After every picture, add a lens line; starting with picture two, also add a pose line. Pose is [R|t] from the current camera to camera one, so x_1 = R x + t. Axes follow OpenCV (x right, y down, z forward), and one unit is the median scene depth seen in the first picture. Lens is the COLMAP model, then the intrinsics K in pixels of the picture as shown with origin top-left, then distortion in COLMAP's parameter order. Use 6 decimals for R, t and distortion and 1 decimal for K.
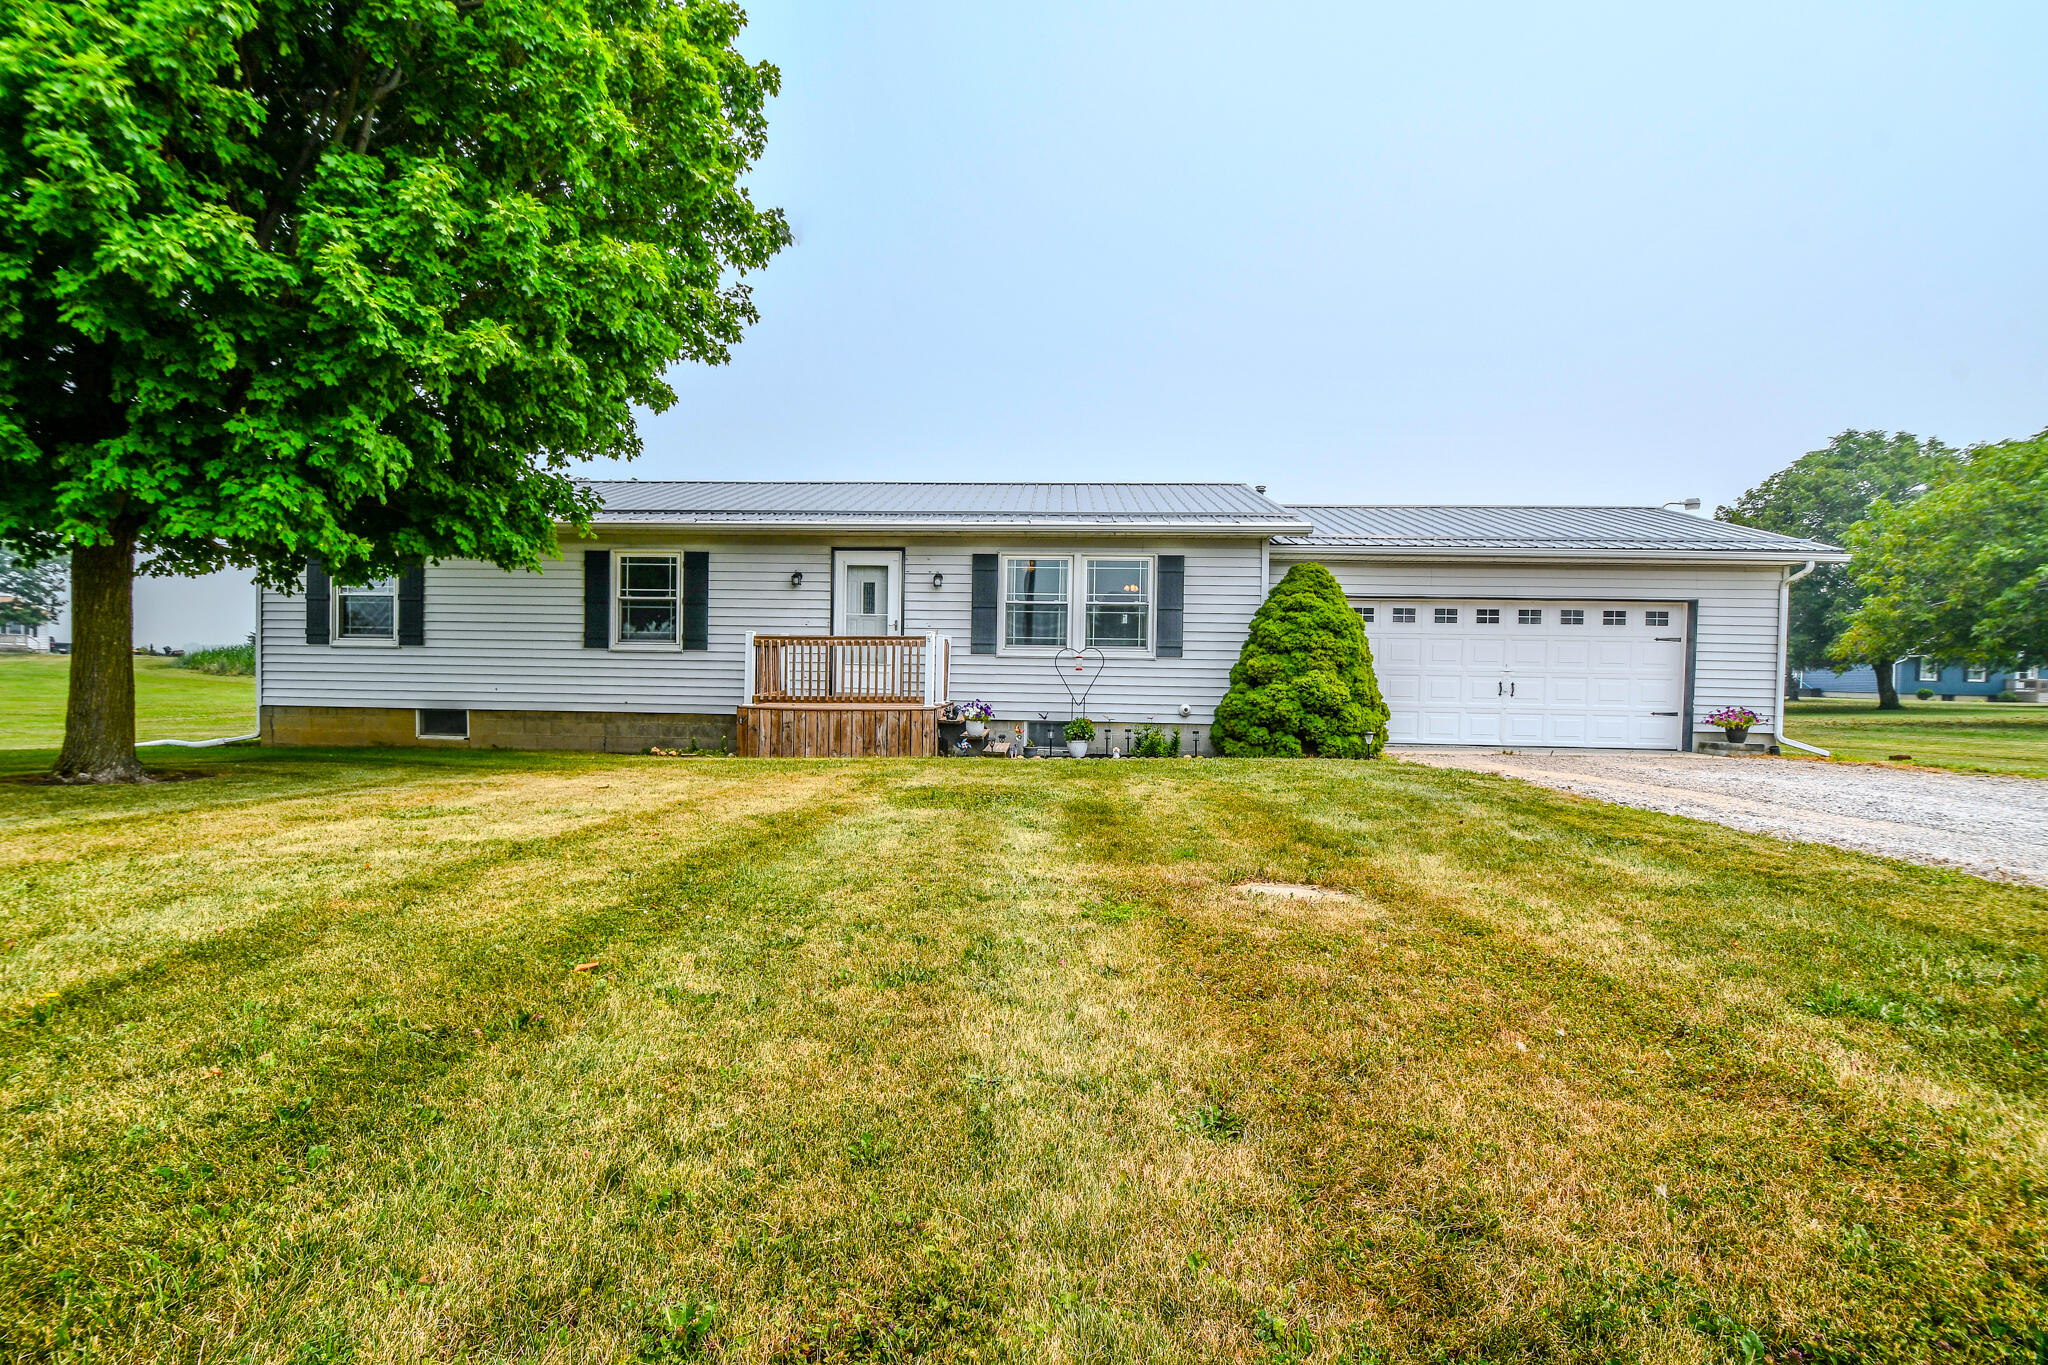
lens RADIAL K [[881.5, 0, 986.9], [0, 881.5, 696.2], [0, 0, 1]] dist [-0.004778, -0.008985]
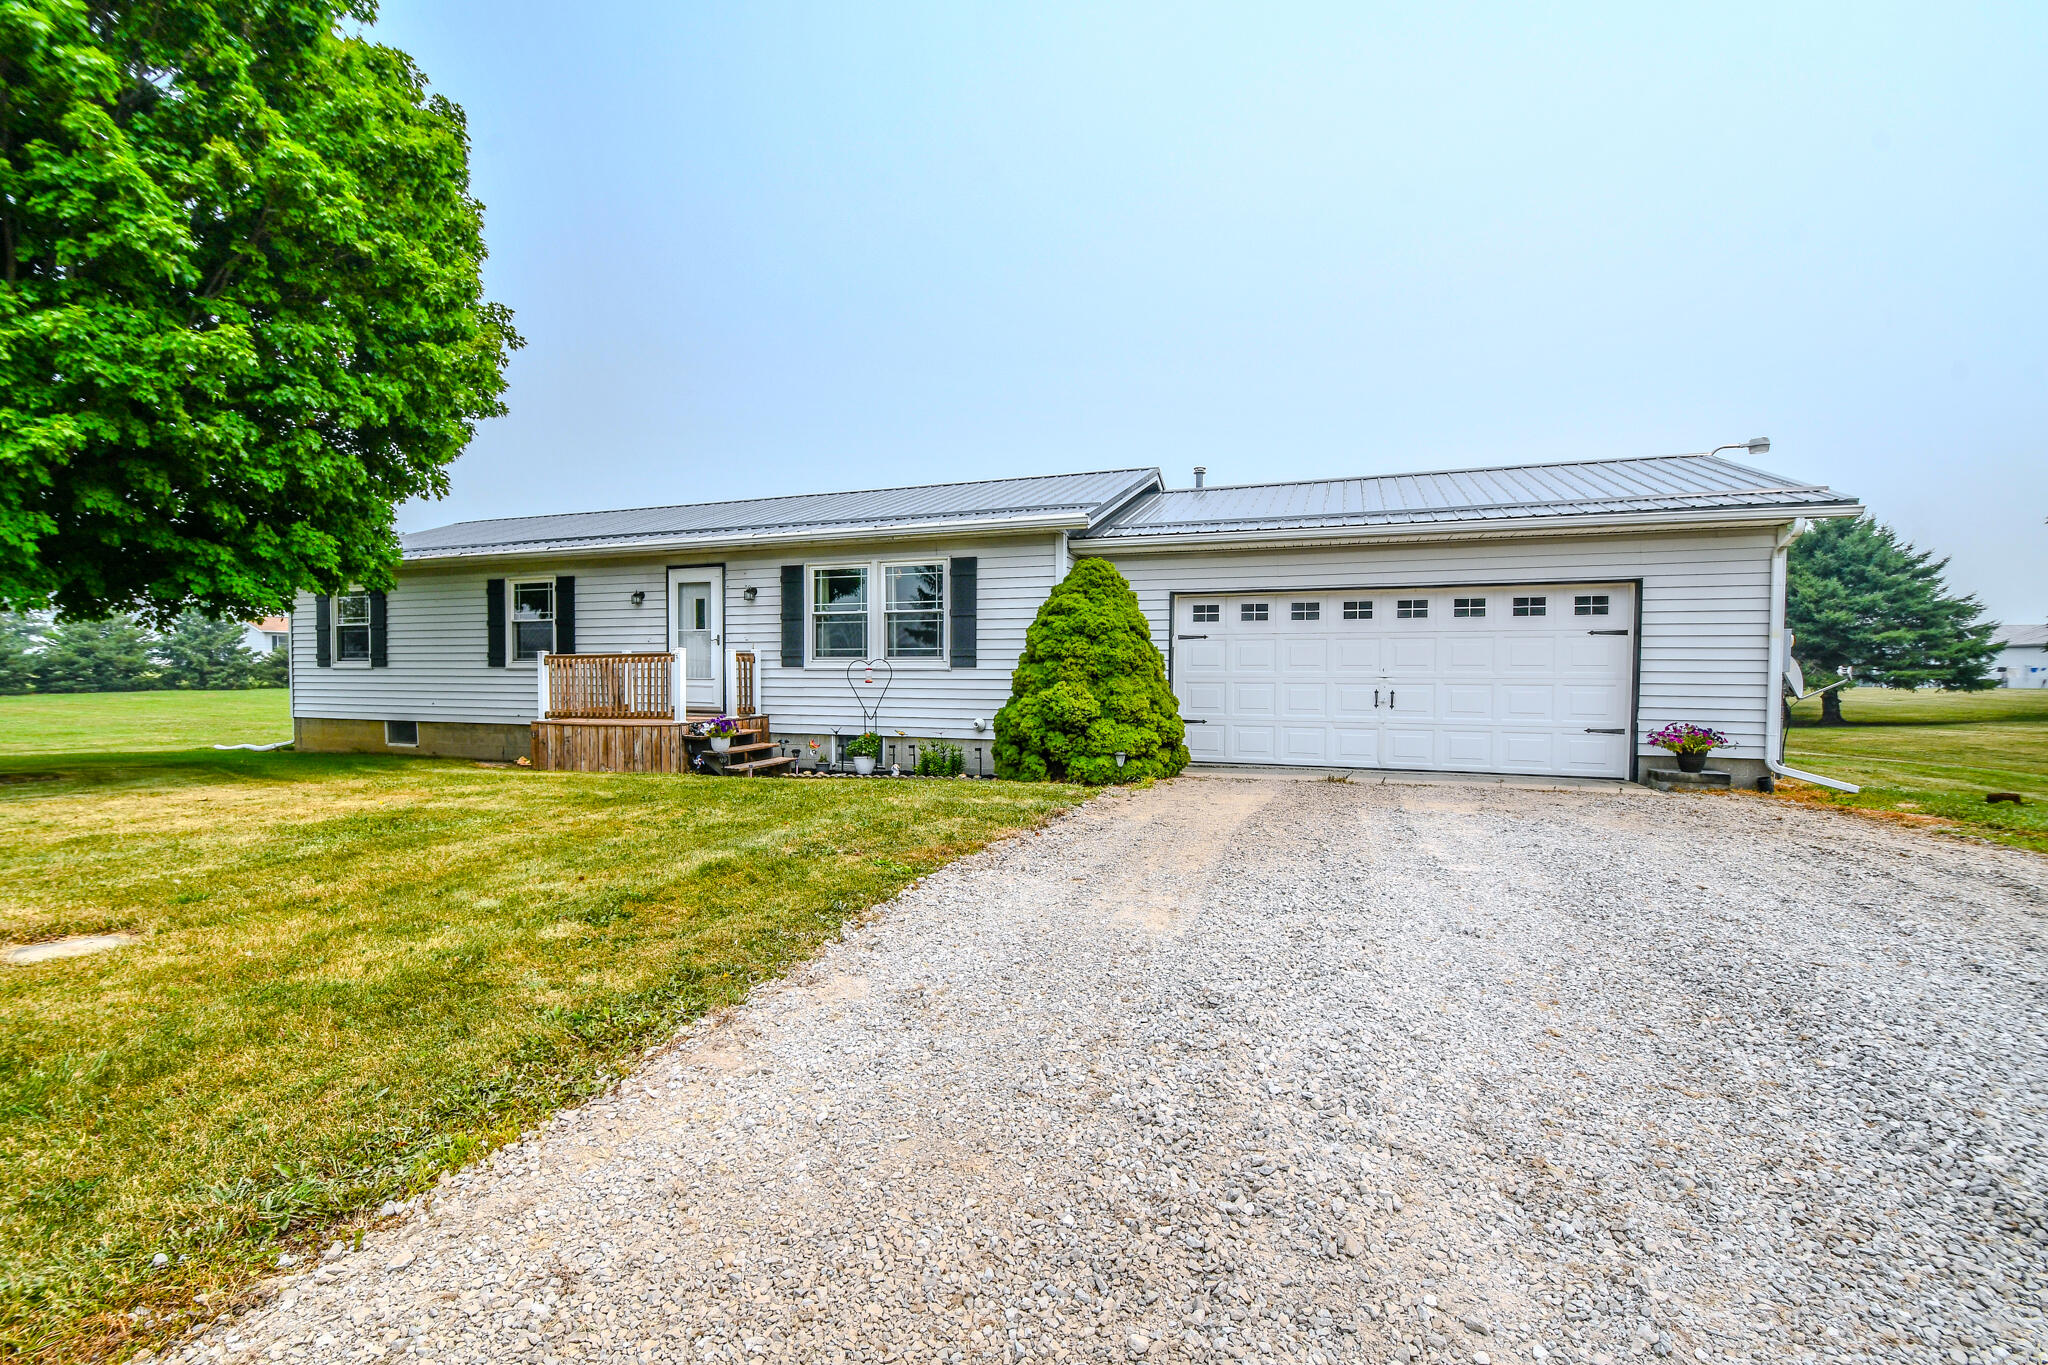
lens RADIAL K [[881.5, 0, 997.7], [0, 881.5, 689.0], [0, 0, 1]] dist [-0.004778, -0.008985]
pose [[0.955531, -0.008564, -0.294766, 0.507798], [0.006900, 0.999954, -0.006685, -0.015062], [0.294810, 0.004354, 0.955546, 0.124468]]
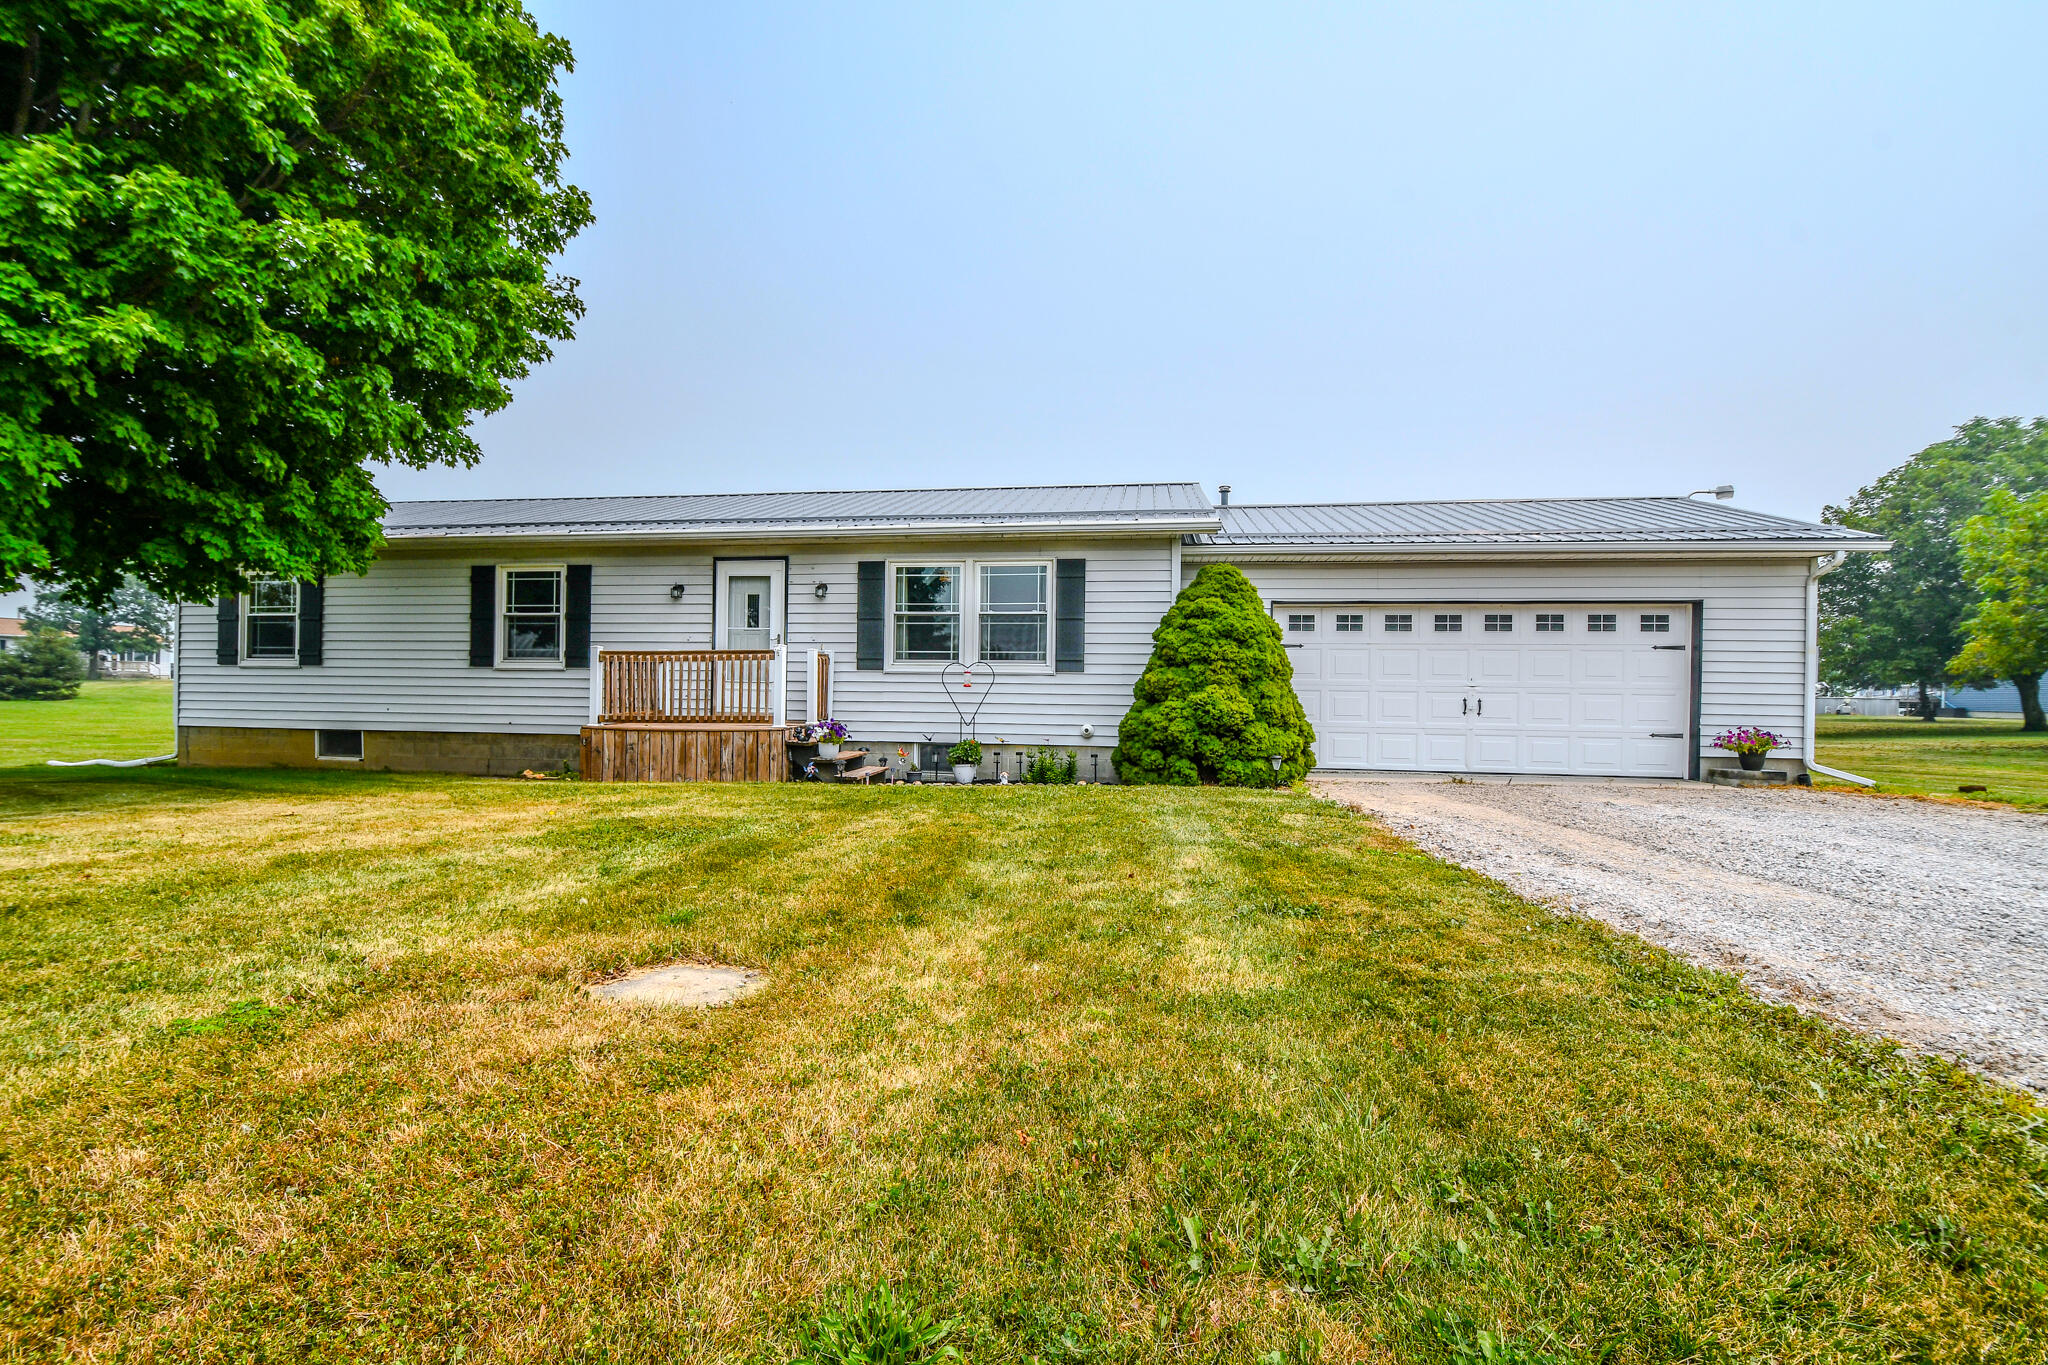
lens RADIAL K [[881.5, 0, 991.8], [0, 881.5, 694.5], [0, 0, 1]] dist [-0.004778, -0.008985]
pose [[0.995450, -0.003636, -0.095212, 0.210695], [0.001009, 0.999618, -0.027631, 0.003348], [0.095276, 0.027409, 0.995073, 0.097636]]
